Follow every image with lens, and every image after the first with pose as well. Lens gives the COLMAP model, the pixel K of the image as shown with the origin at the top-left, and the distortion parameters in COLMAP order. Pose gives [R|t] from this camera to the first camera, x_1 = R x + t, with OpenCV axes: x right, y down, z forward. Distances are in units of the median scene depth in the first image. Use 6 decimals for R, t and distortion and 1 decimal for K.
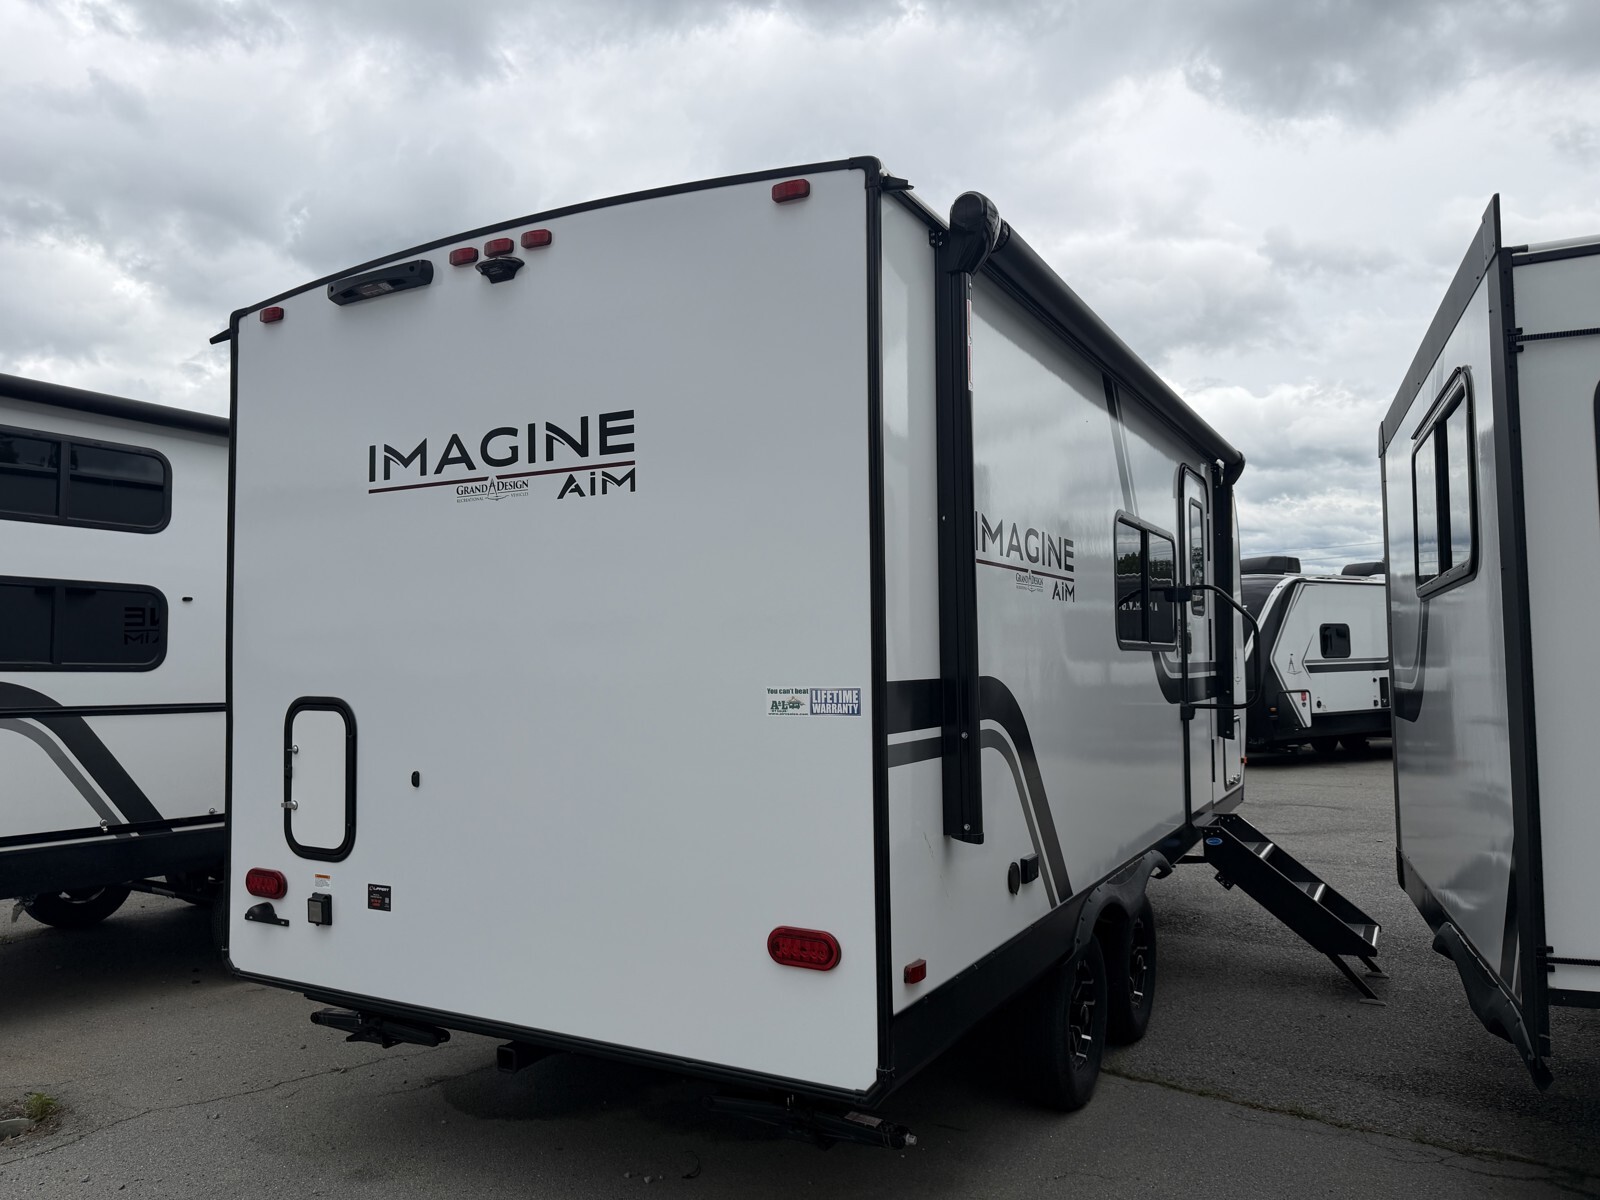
lens RADIAL K [[1122.7, 0, 800.0], [0, 1122.7, 600.0], [0, 0, 1]] dist [0.155499, -0.252067]
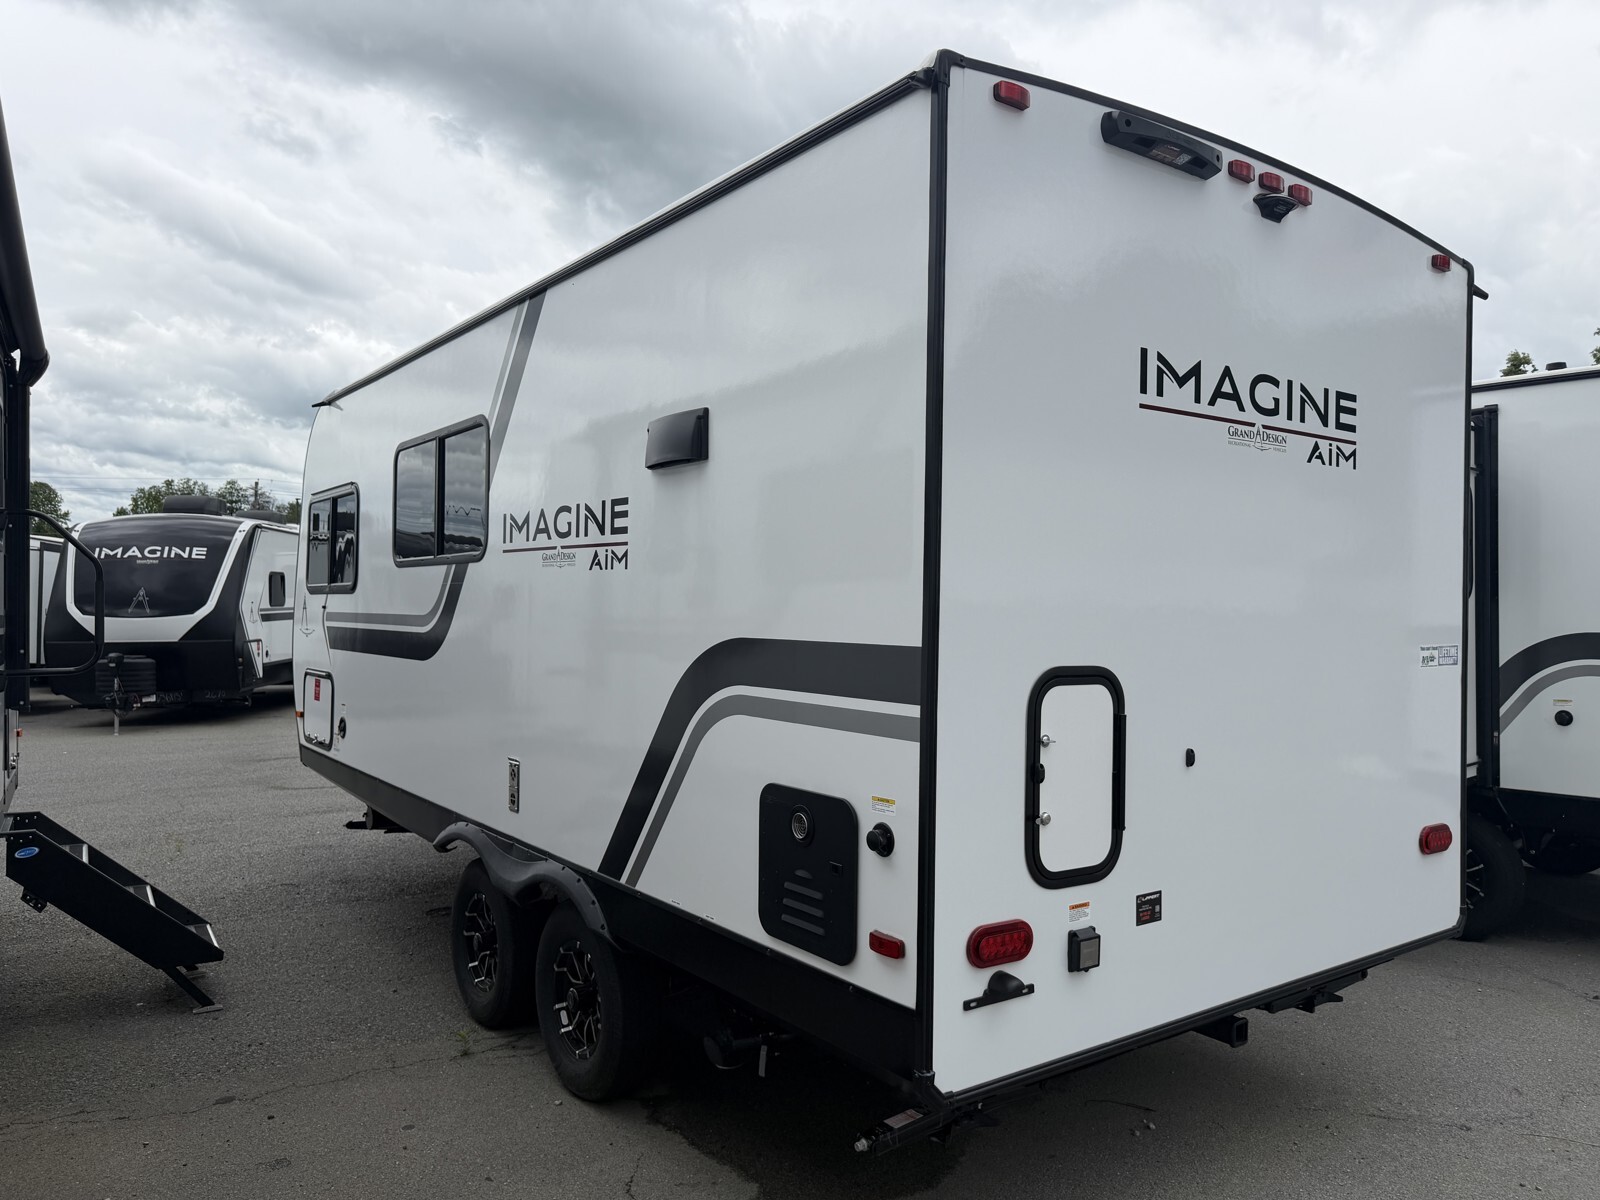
lens RADIAL K [[1122.7, 0, 800.0], [0, 1122.7, 600.0], [0, 0, 1]] dist [0.155499, -0.252067]
pose [[0.403410, 0.019325, 0.914815, -1.234291], [-0.062202, 0.998043, 0.006346, 0.050758], [-0.912903, -0.059463, 0.403823, 0.921366]]
